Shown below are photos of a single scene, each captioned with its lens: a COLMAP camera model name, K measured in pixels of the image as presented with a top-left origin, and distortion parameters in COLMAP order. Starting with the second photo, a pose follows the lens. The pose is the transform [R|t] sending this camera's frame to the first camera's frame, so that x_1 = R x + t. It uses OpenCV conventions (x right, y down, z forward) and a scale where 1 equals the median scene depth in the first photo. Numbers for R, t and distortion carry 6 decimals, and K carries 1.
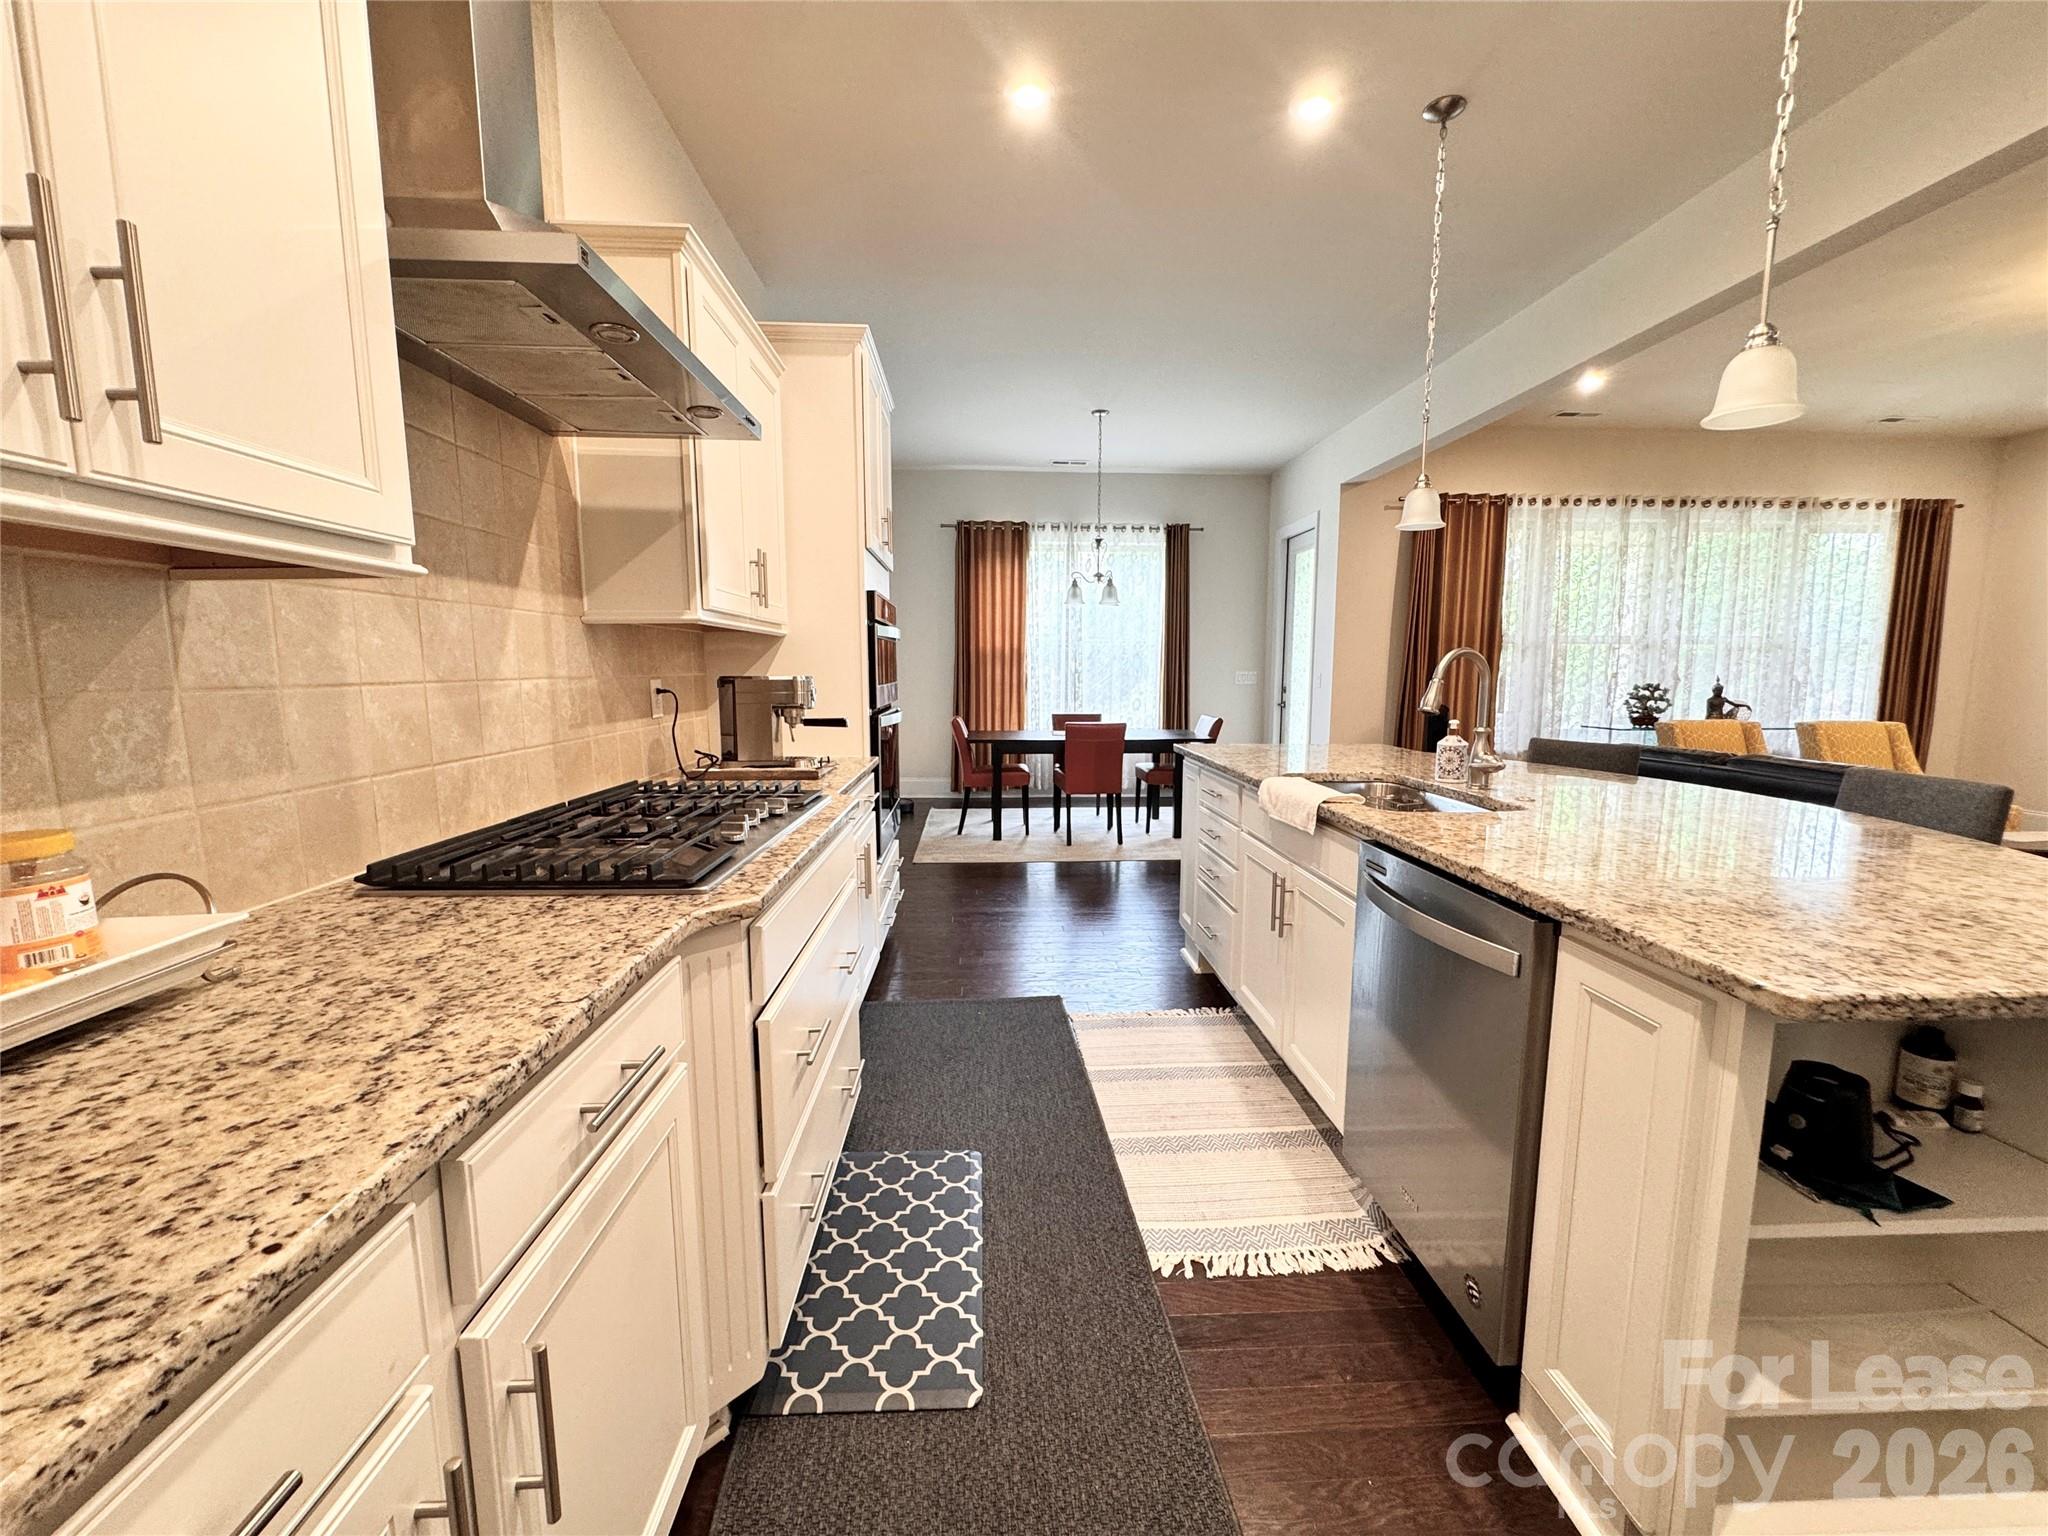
lens RADIAL K [[815.1, 0, 1023.1], [0, 815.1, 767.3], [0, 0, 1]] dist [-0.005139, -0.000129]
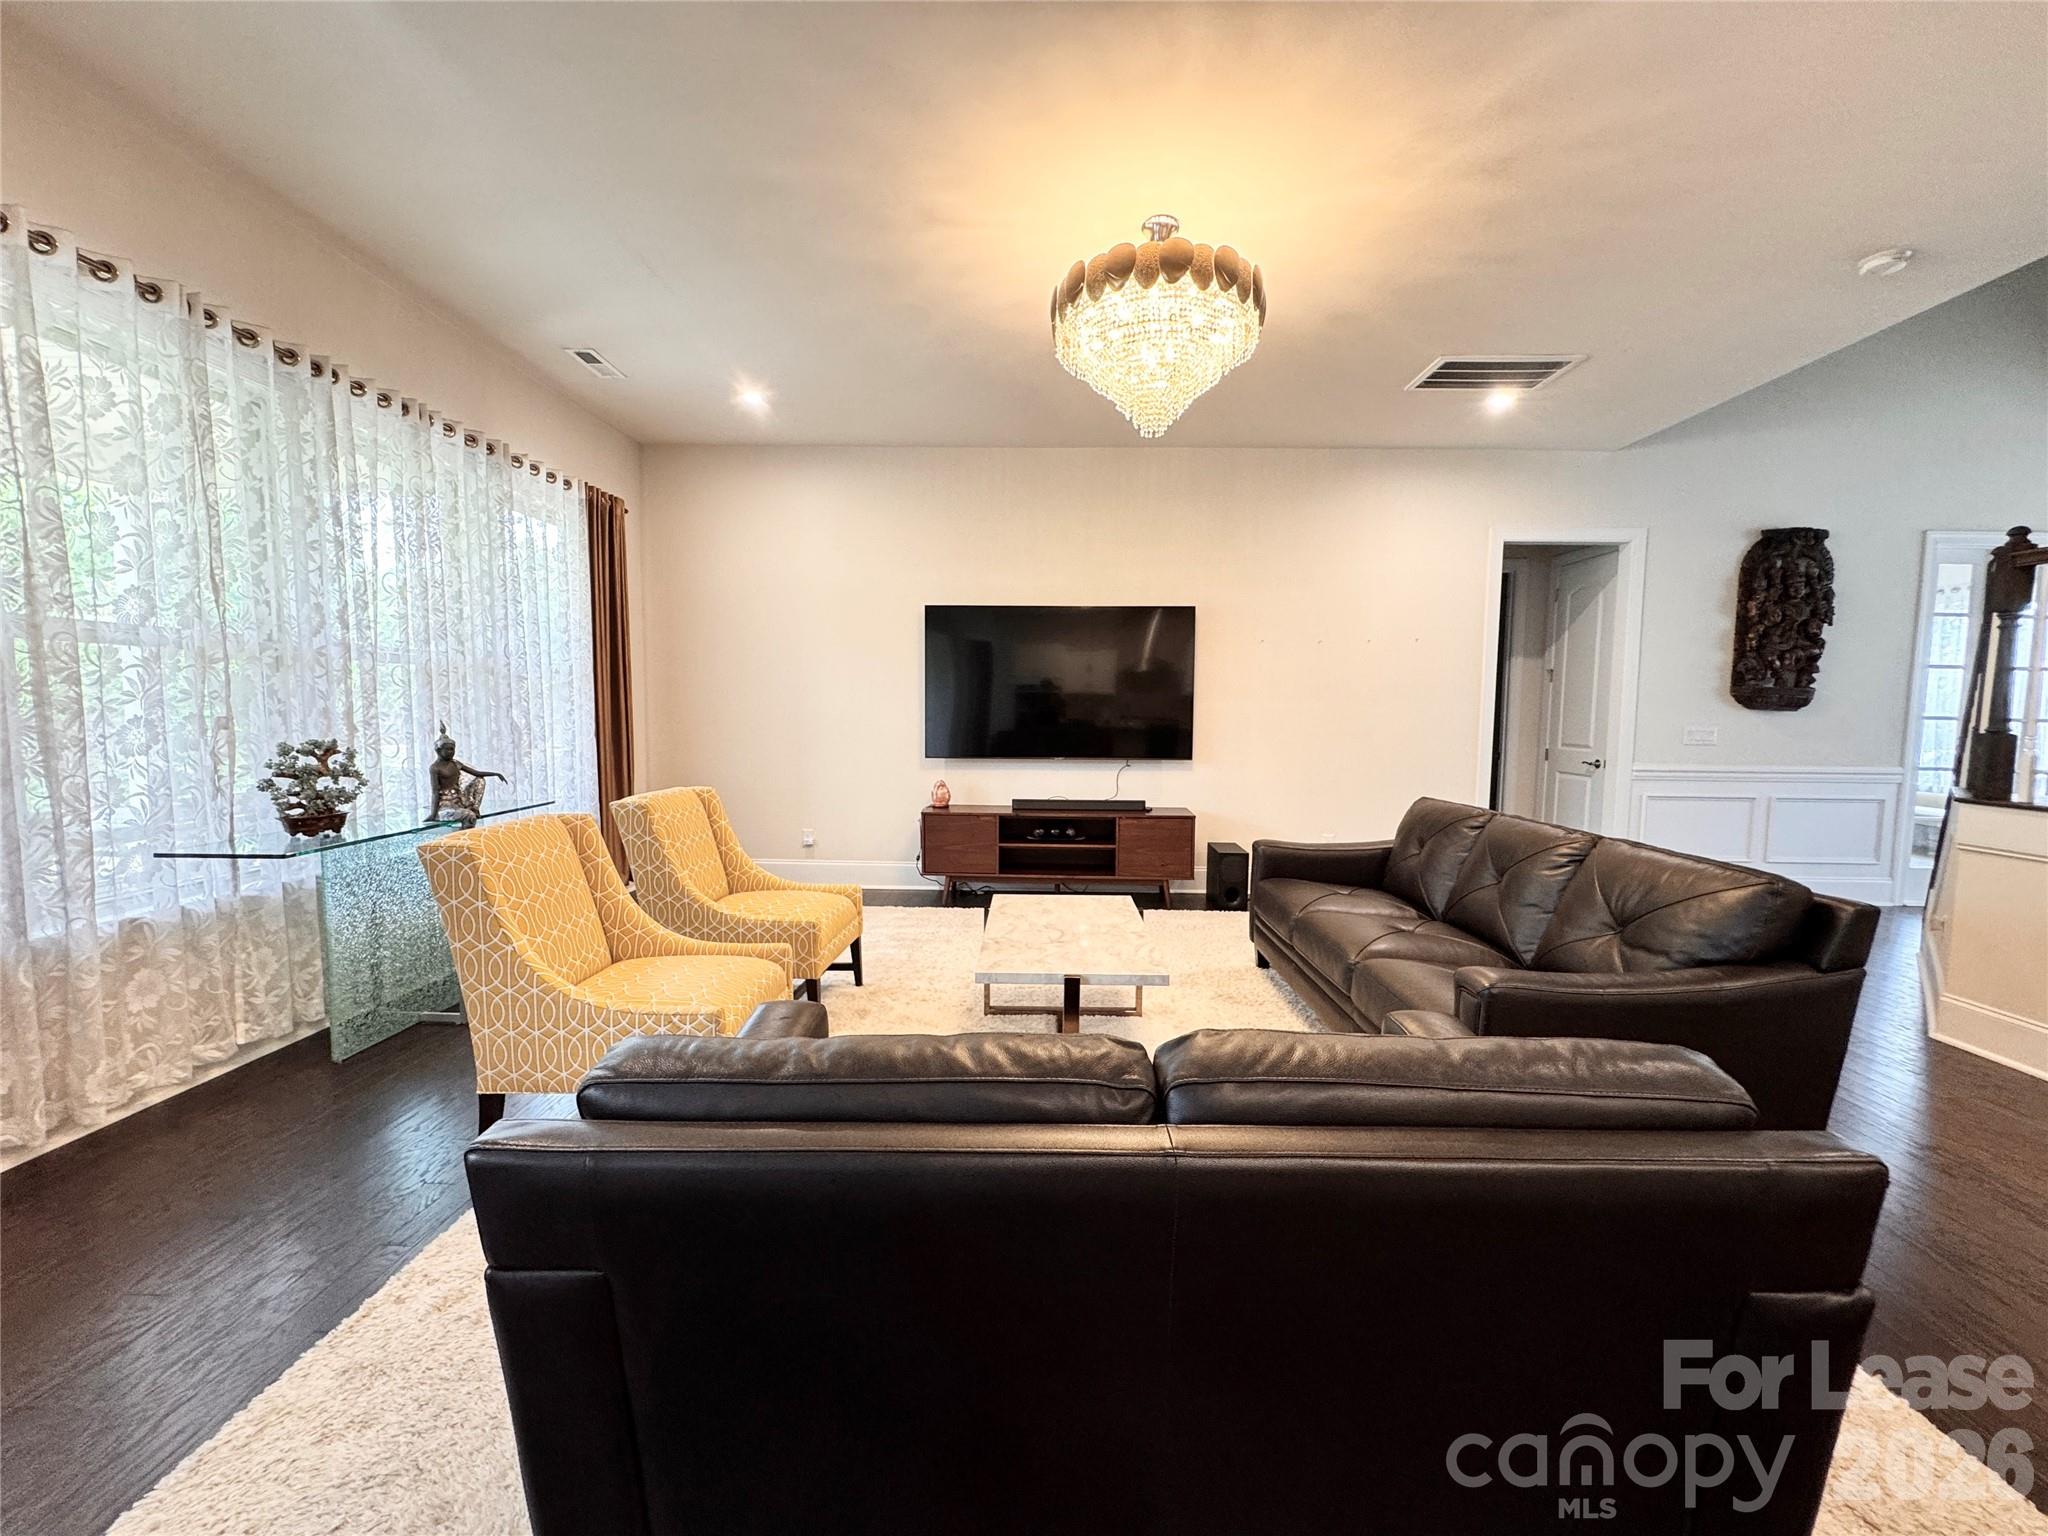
lens RADIAL K [[815.1, 0, 1023.2], [0, 815.1, 771.1], [0, 0, 1]] dist [-0.005139, -0.000129]
pose [[0.072205, -0.079999, 0.994176, 0.341816], [0.107445, 0.991601, 0.071988, -0.075601], [-0.991586, 0.101621, 0.080194, 0.566030]]
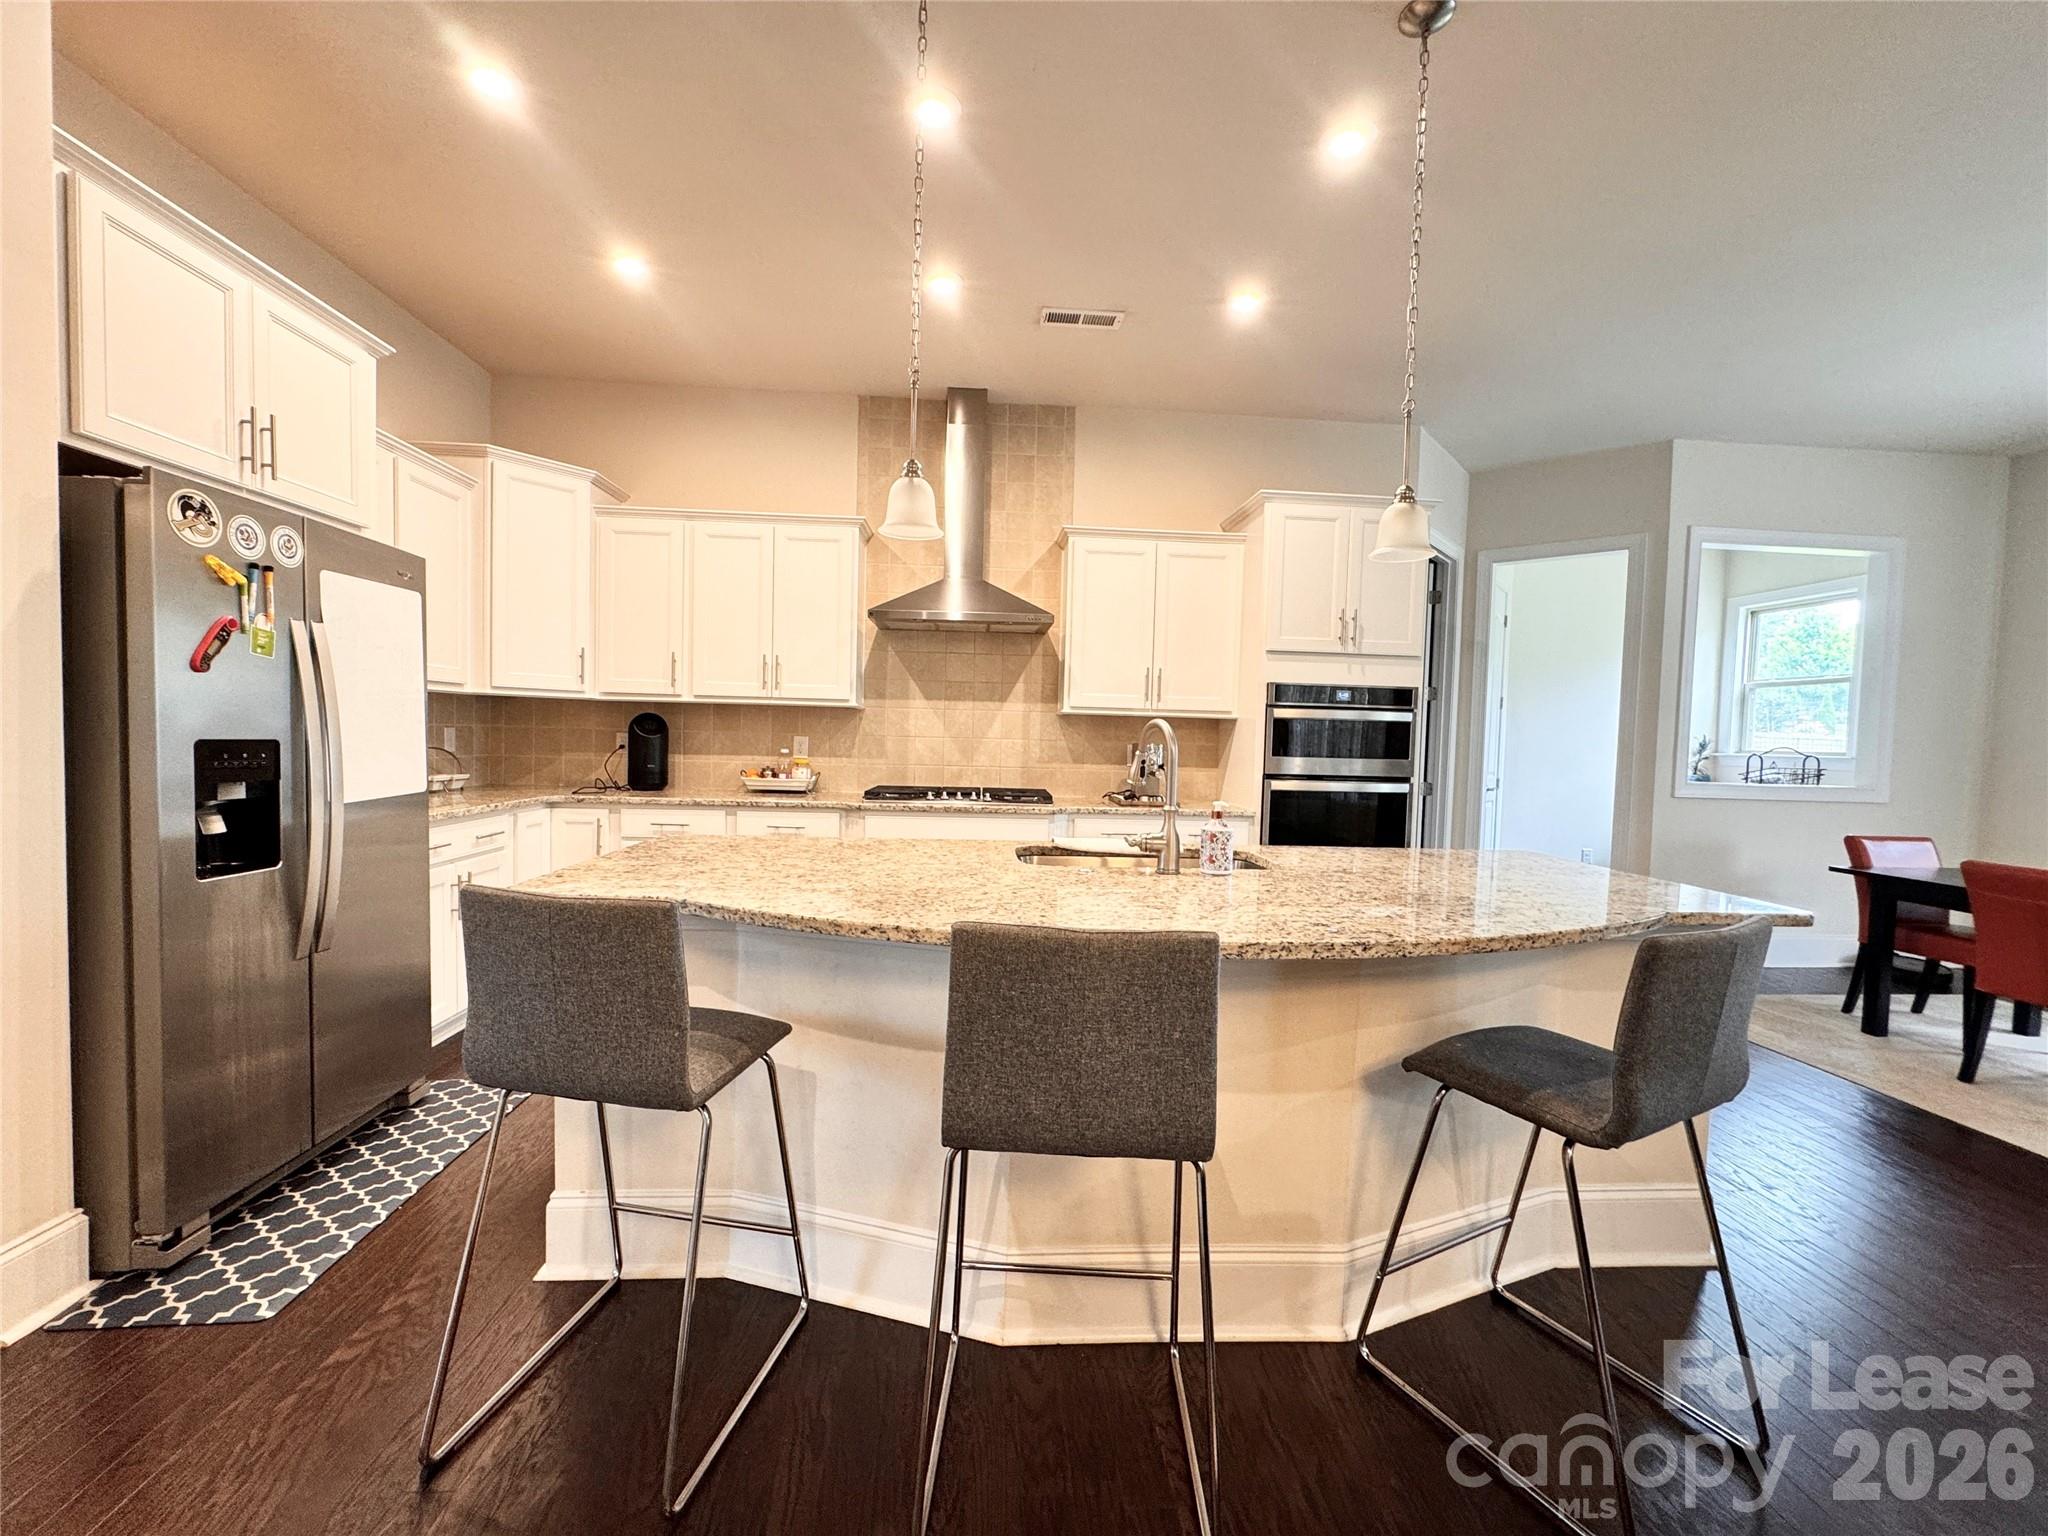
lens RADIAL K [[815.1, 0, 1027.3], [0, 815.1, 767.7], [0, 0, 1]] dist [-0.005139, -0.000129]
pose [[0.019398, 0.042822, -0.998894, 0.543431], [-0.150716, 0.987791, 0.039419, -0.038690], [0.988387, 0.149784, 0.025616, 0.302562]]
